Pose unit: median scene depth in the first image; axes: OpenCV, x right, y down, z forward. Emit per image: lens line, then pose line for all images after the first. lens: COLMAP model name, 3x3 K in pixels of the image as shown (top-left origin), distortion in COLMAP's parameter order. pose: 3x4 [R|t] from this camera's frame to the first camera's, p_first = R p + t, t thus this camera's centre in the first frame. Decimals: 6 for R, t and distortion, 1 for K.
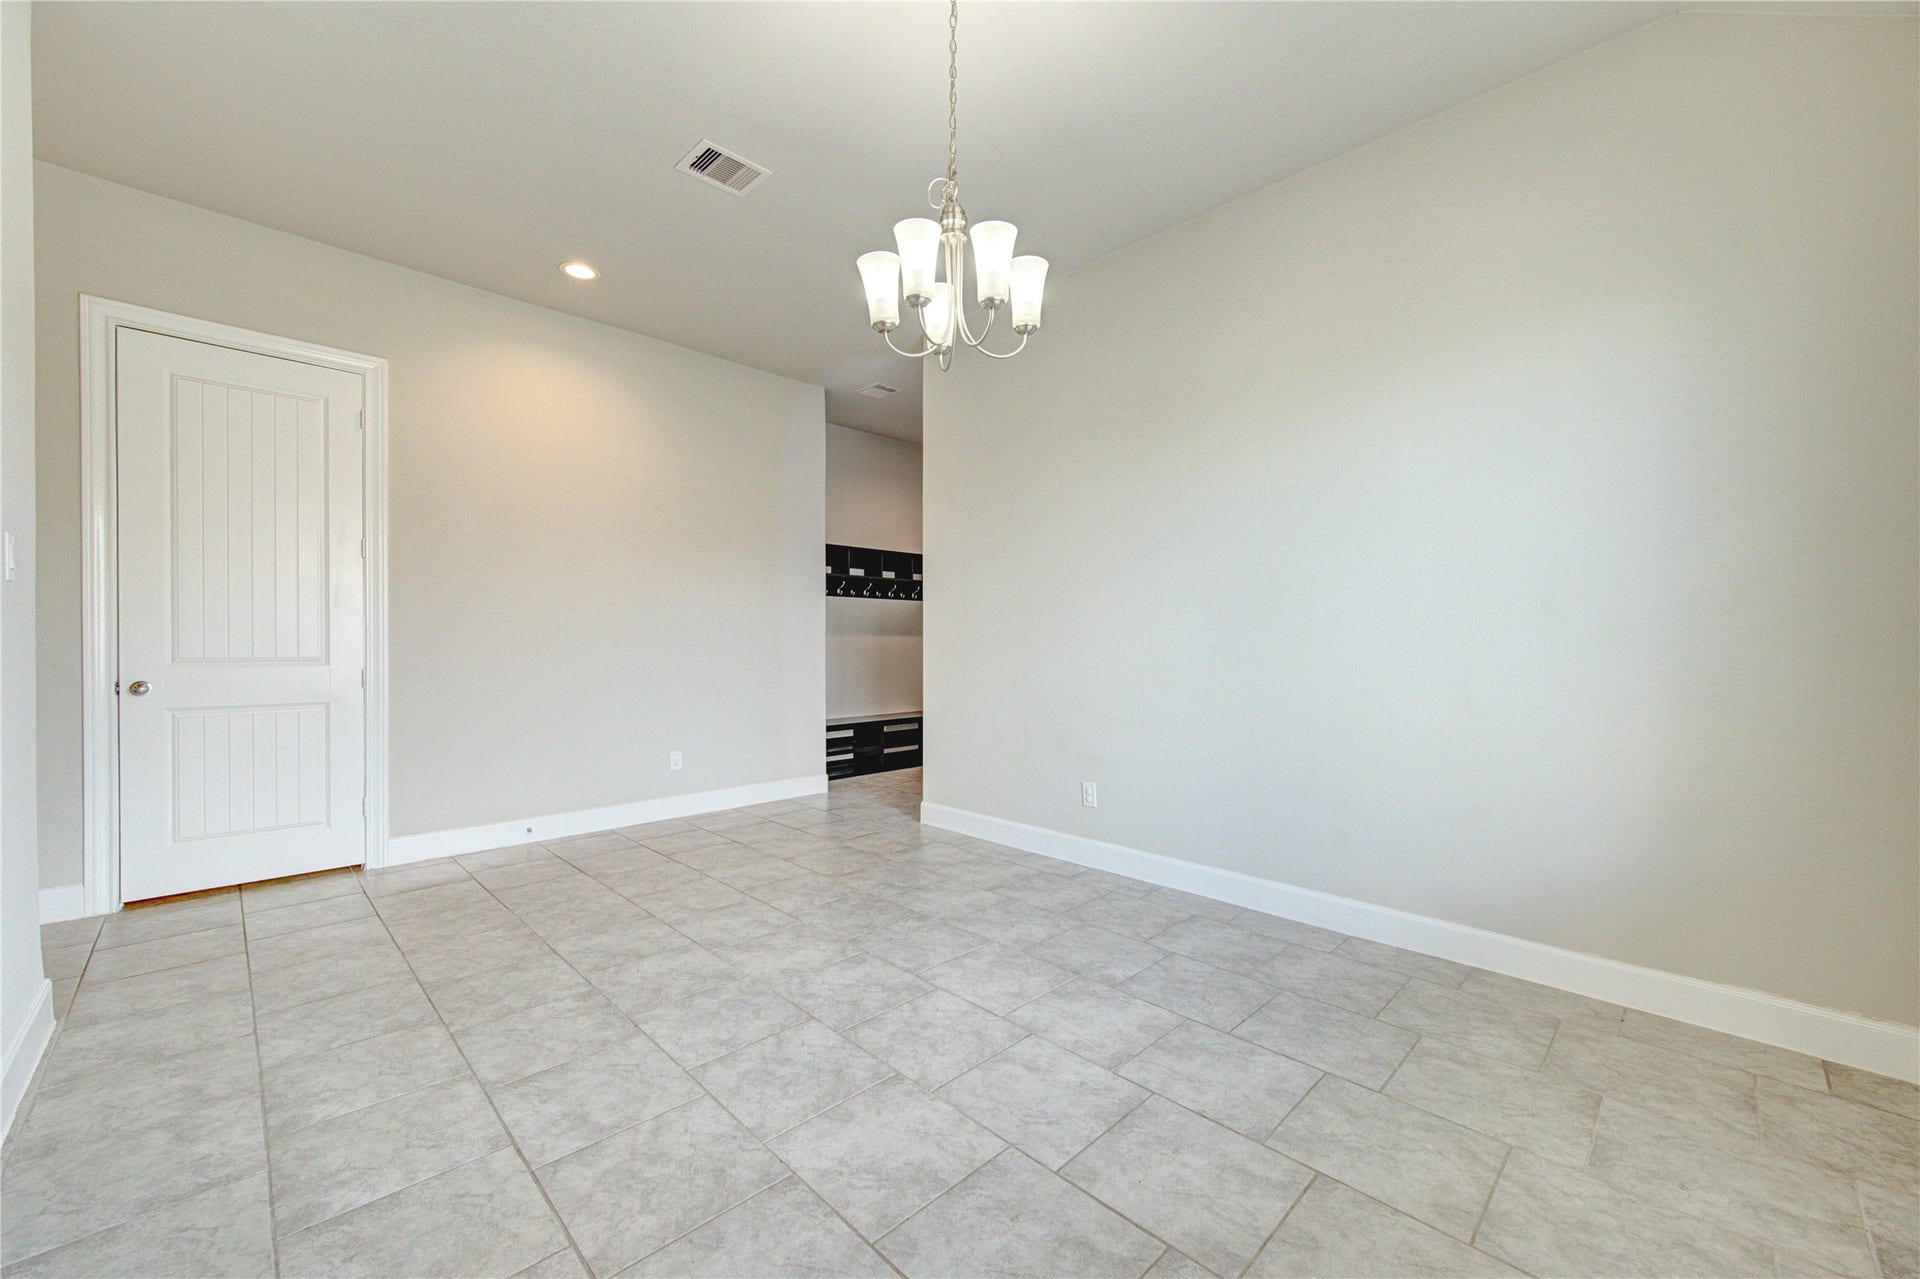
lens RADIAL K [[737.8, 0, 950.9], [0, 737.8, 644.3], [0, 0, 1]] dist [0.016815, 0.000121]
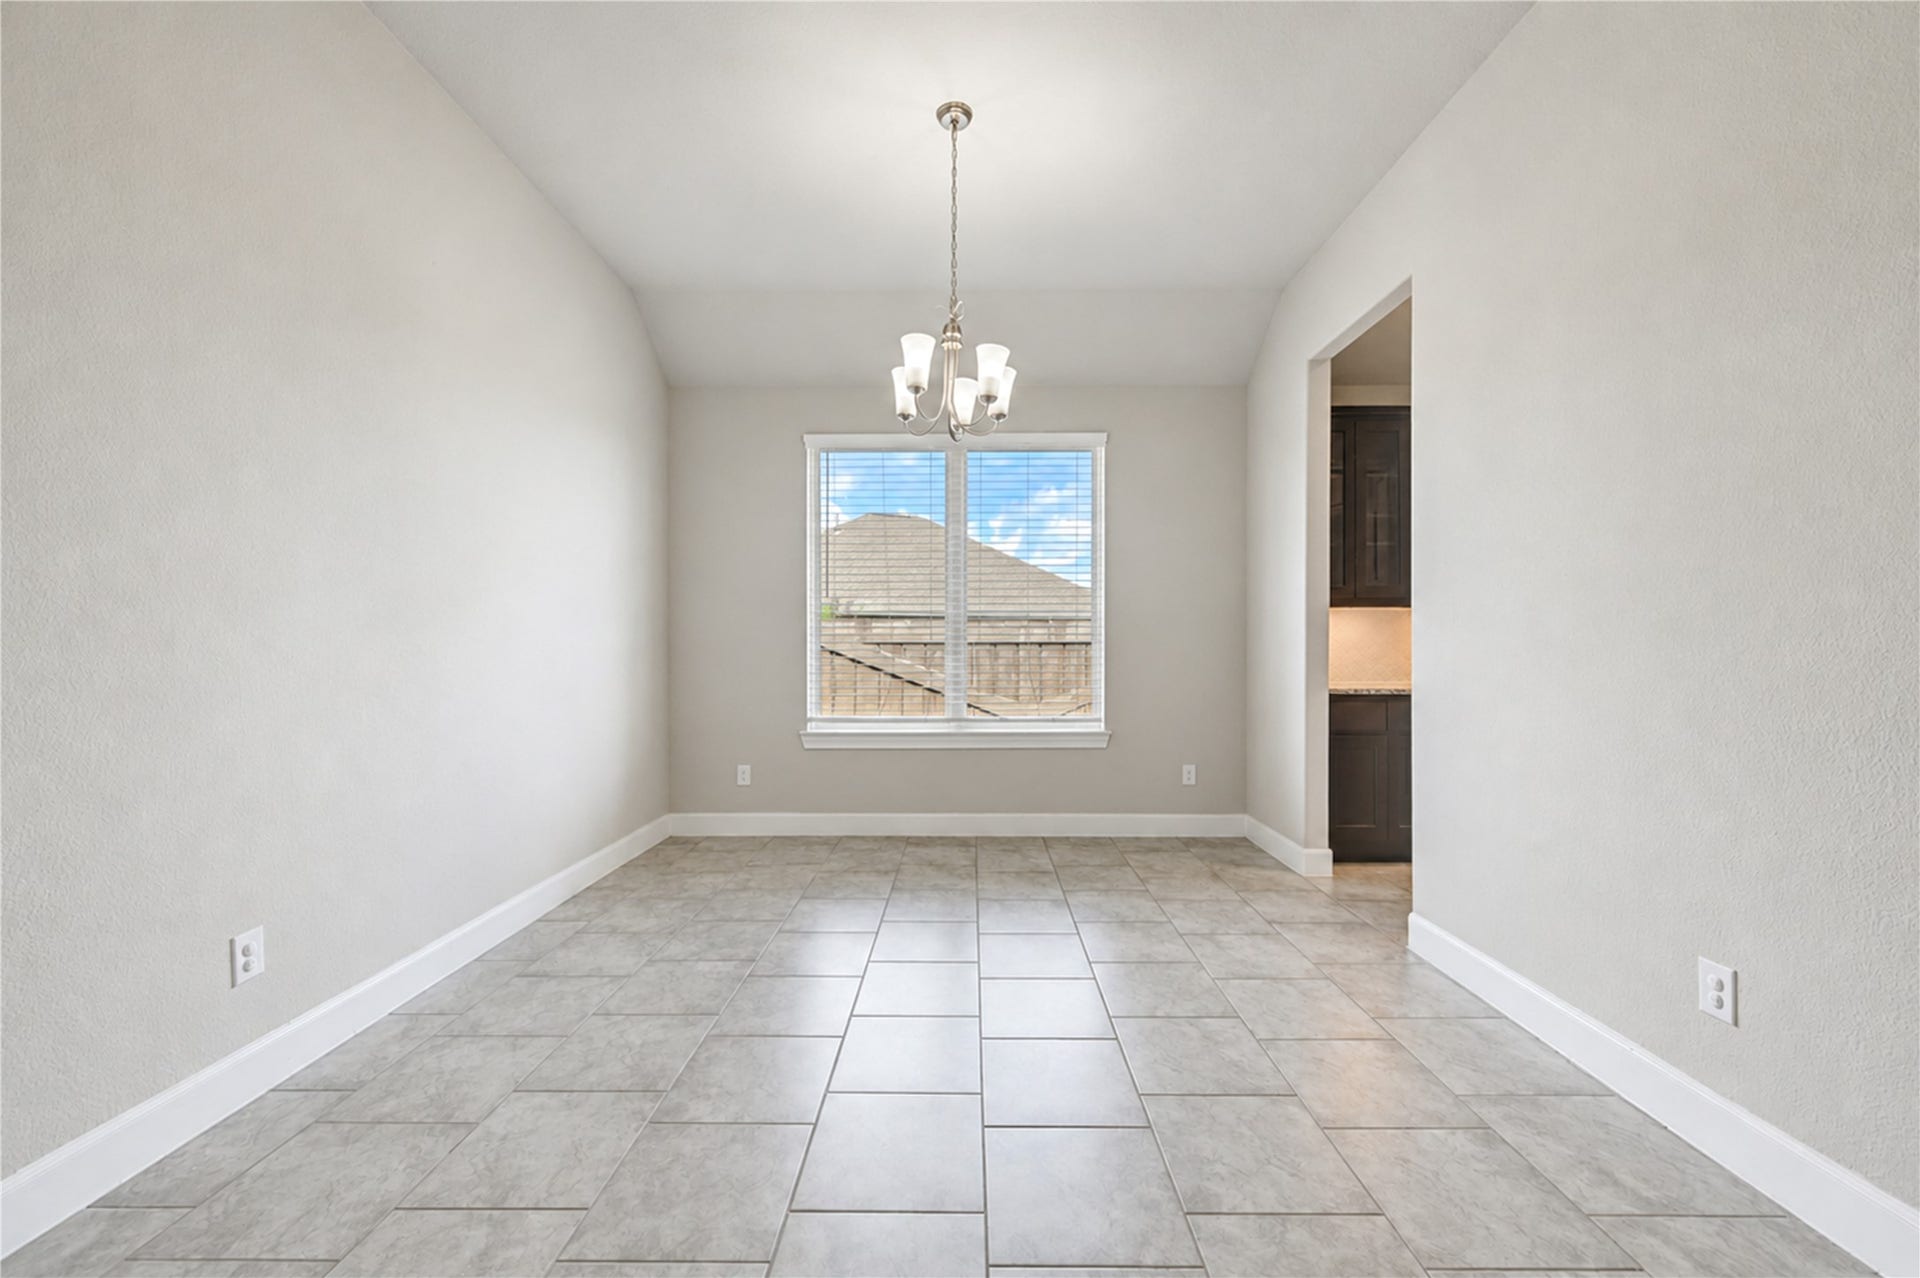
lens RADIAL K [[737.8, 0, 971.4], [0, 737.8, 651.5], [0, 0, 1]] dist [0.016815, 0.000121]
pose [[-0.710548, -0.002732, 0.703643, -0.677545], [0.005742, 0.999937, 0.009681, -0.004173], [-0.703625, 0.010919, -0.710488, 1.342222]]
